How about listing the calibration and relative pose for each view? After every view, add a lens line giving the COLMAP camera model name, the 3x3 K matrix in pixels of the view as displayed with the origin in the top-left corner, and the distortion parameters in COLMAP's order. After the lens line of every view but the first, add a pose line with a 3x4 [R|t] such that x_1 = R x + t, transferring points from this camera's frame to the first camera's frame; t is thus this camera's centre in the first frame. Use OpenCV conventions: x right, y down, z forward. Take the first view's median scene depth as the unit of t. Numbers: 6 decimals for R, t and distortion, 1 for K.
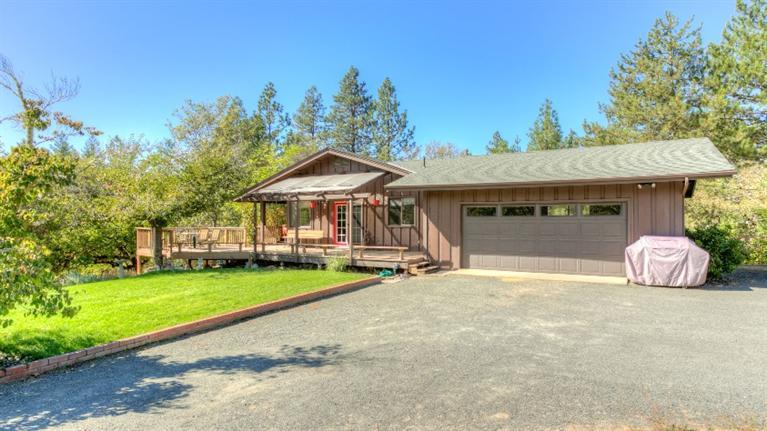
lens RADIAL K [[489.0, 0, 363.3], [0, 489.0, 195.7], [0, 0, 1]] dist [-0.001854, 0.040217]
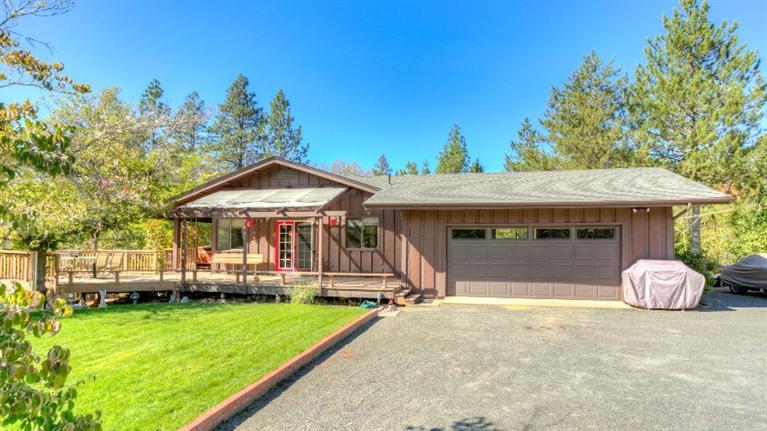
lens RADIAL K [[489.6, 0, 383.5], [0, 489.6, 215.5], [0, 0, 1]] dist [-0.007595, -0.000980]
pose [[0.948658, 0.023036, 0.315463, -0.171968], [-0.021649, 0.999734, -0.007903, 0.007262], [-0.315561, 0.000667, 0.948905, 0.149213]]
